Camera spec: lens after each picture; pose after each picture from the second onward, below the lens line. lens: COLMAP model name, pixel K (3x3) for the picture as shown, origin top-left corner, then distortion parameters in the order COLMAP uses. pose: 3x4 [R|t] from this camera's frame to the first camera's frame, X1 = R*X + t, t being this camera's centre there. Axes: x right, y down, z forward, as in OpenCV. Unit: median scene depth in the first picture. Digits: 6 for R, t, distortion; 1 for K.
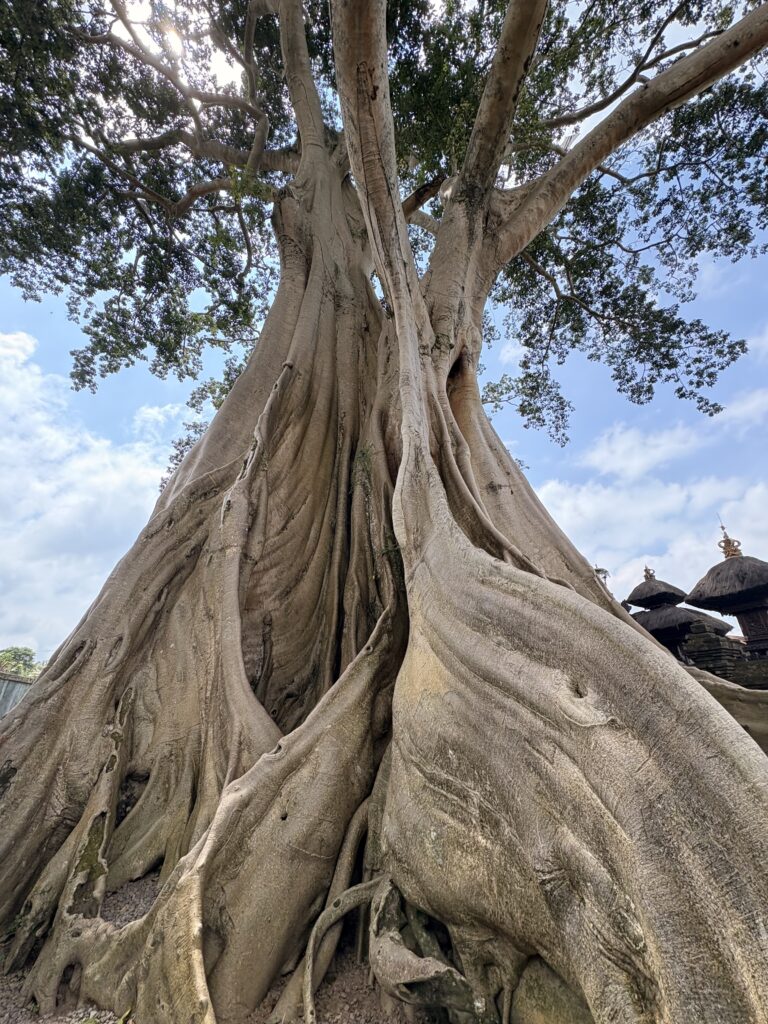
lens RADIAL K [[409.5, 0, 384.0], [0, 409.5, 512.0], [0, 0, 1]] dist [0.001120, 0.000164]
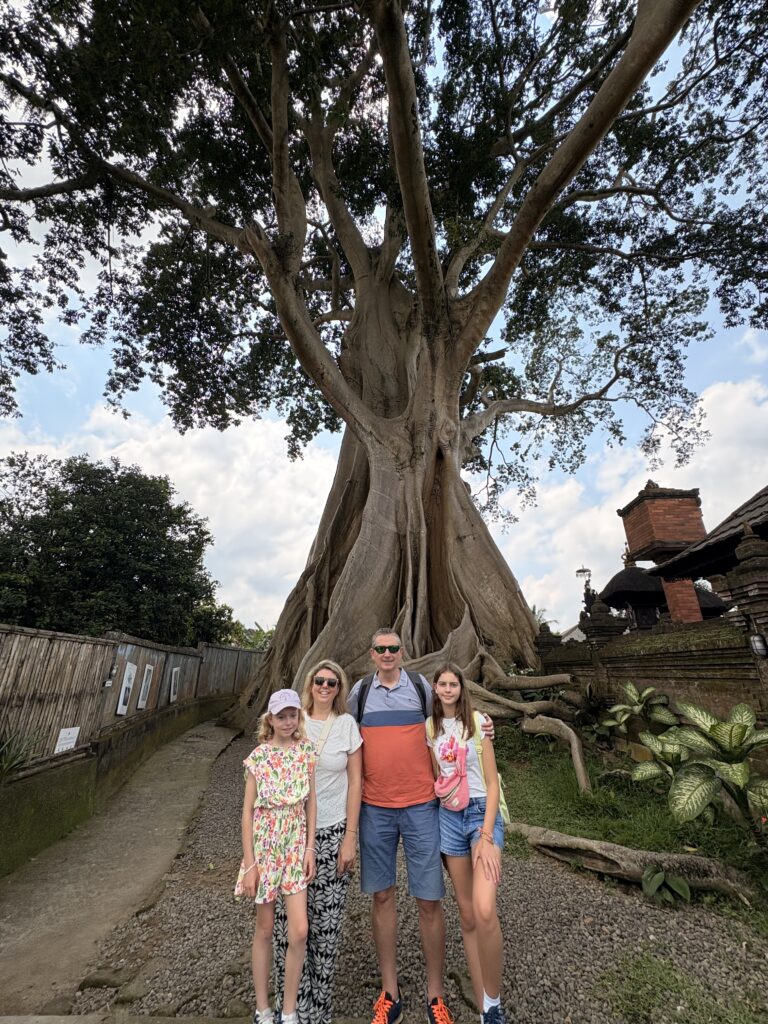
lens RADIAL K [[409.5, 0, 384.0], [0, 409.5, 512.0], [0, 0, 1]] dist [0.001120, 0.000164]
pose [[0.839348, -0.184540, -0.511313, 0.808446], [0.232065, 0.972236, 0.030054, -0.262324], [0.491570, -0.143884, 0.858869, -0.476639]]
